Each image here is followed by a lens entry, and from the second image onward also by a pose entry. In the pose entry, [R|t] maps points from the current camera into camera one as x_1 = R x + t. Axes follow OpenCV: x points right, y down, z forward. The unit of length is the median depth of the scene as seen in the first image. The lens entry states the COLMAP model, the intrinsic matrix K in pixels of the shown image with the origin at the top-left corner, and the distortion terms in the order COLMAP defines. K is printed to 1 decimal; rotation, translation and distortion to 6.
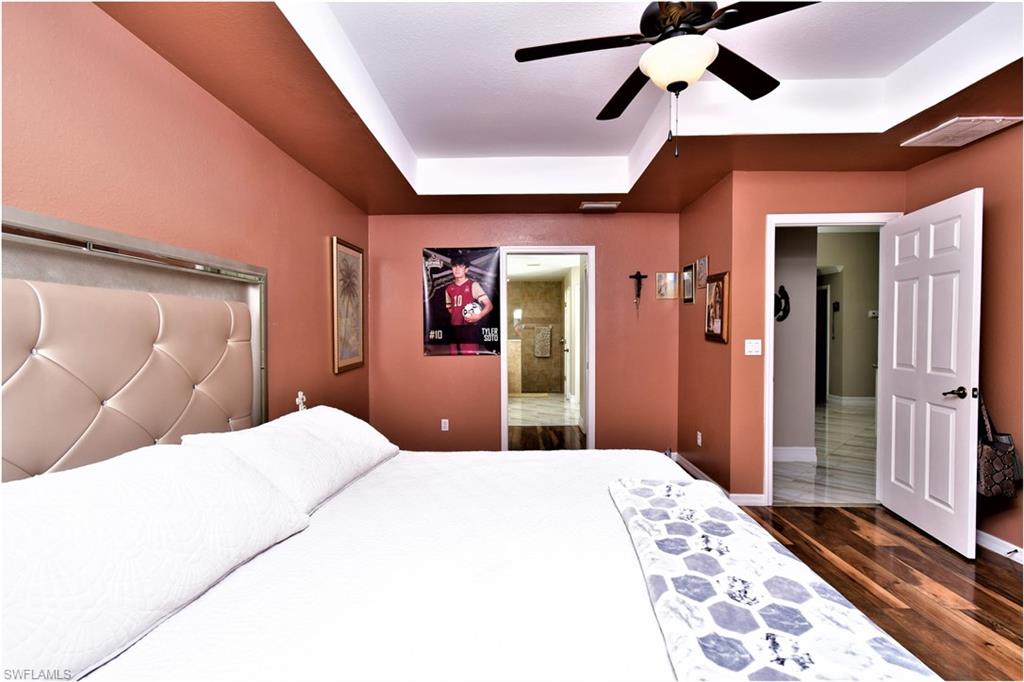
lens RADIAL K [[462.9, 0, 507.7], [0, 462.9, 339.9], [0, 0, 1]] dist [0.015242, -0.008770]
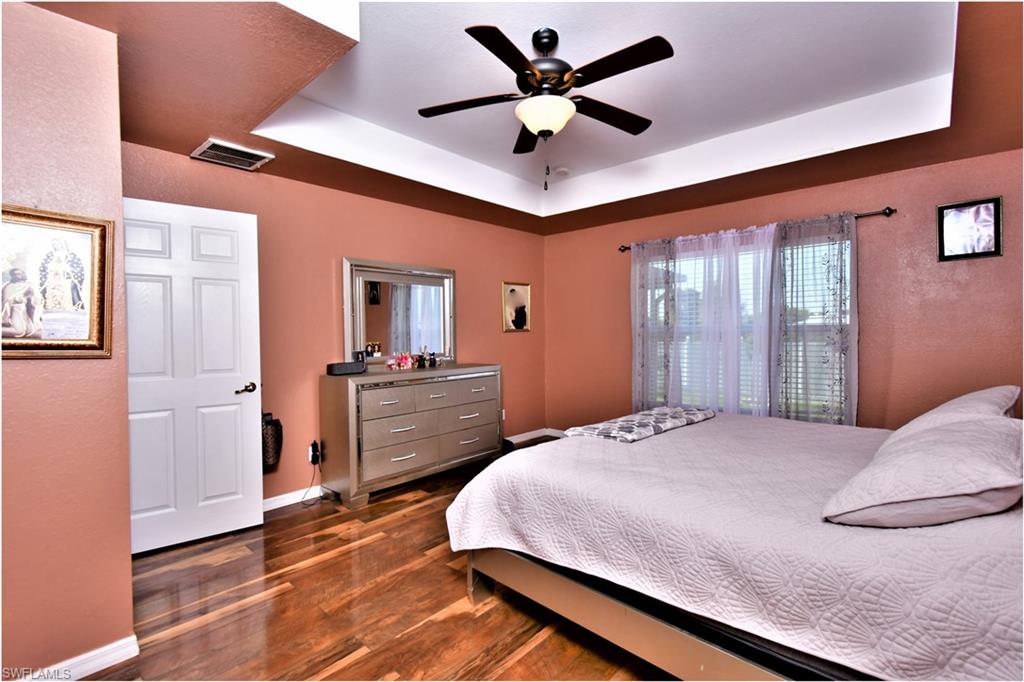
lens RADIAL K [[462.9, 0, 507.7], [0, 462.9, 339.9], [0, 0, 1]] dist [0.015242, -0.008770]
pose [[-0.753937, 0.000371, 0.656946, -0.263509], [0.022626, 0.999421, 0.025402, -0.020536], [-0.656557, 0.034016, -0.753509, 1.420725]]
